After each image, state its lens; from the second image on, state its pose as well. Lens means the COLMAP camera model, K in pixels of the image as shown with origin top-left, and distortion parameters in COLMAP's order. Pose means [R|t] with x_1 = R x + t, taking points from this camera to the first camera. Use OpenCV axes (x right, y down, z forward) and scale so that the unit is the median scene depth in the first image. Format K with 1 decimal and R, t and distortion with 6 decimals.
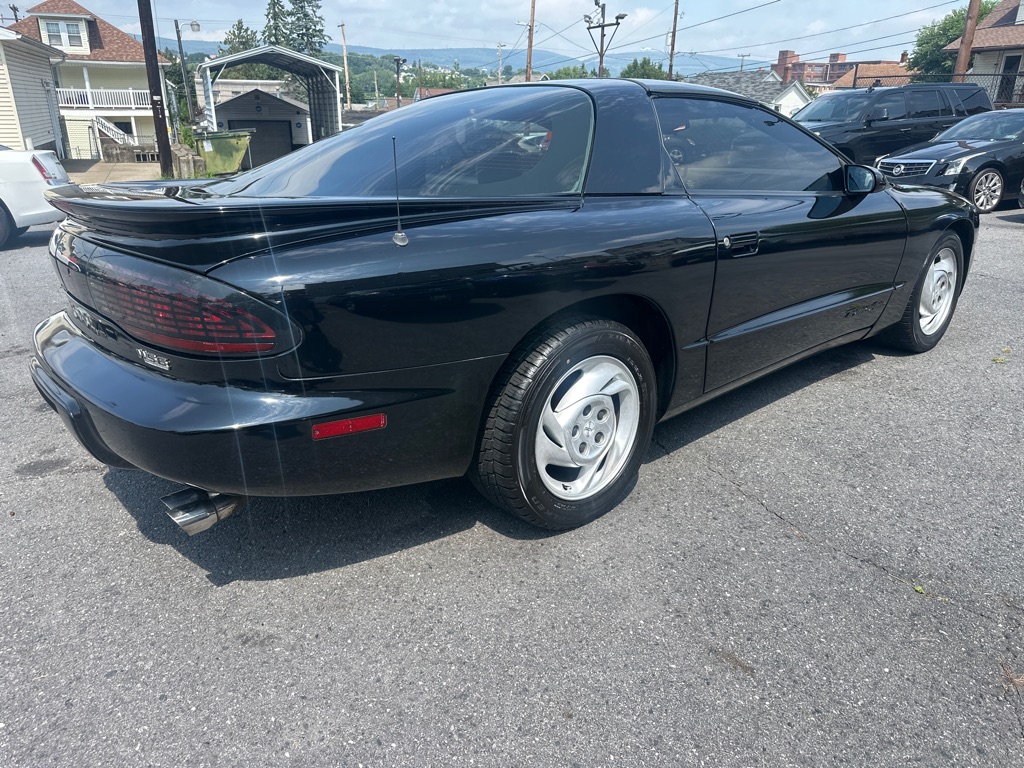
lens RADIAL K [[738.3, 0, 513.1], [0, 738.3, 385.6], [0, 0, 1]] dist [0.026632, -0.024611]
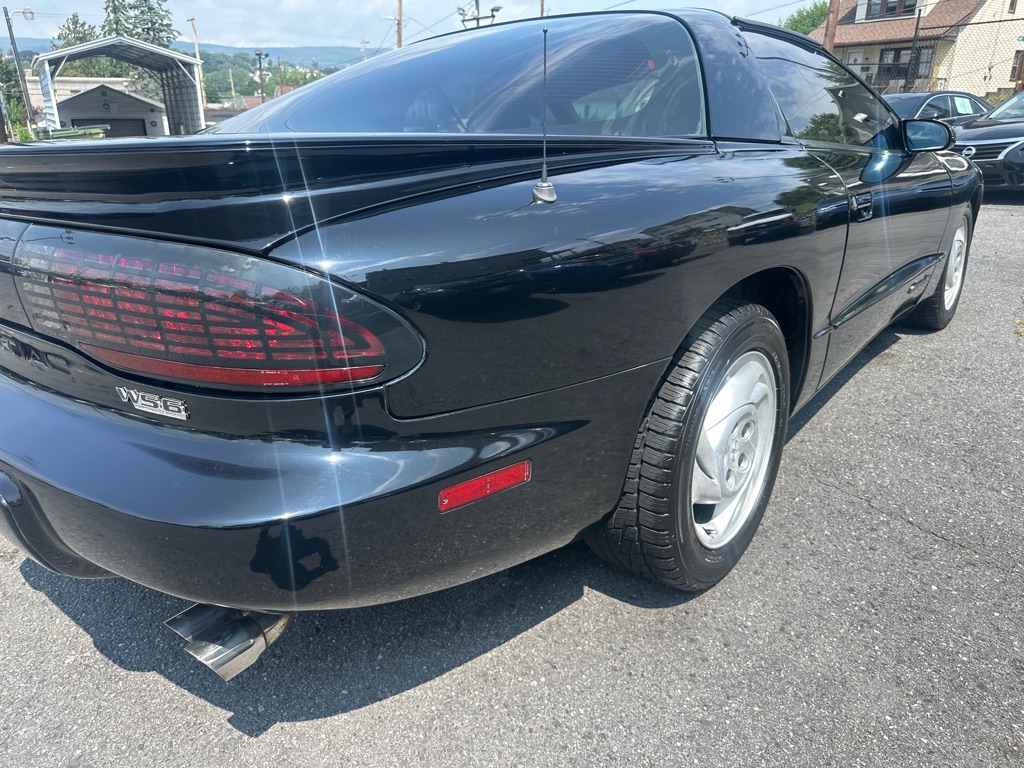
lens RADIAL K [[738.3, 0, 507.4], [0, 738.3, 381.5], [0, 0, 1]] dist [0.026632, -0.024611]
pose [[0.986229, -0.064698, 0.152207, -0.223051], [0.065370, 0.997861, 0.000590, -0.026133], [-0.151919, 0.009368, 0.988348, 0.273613]]
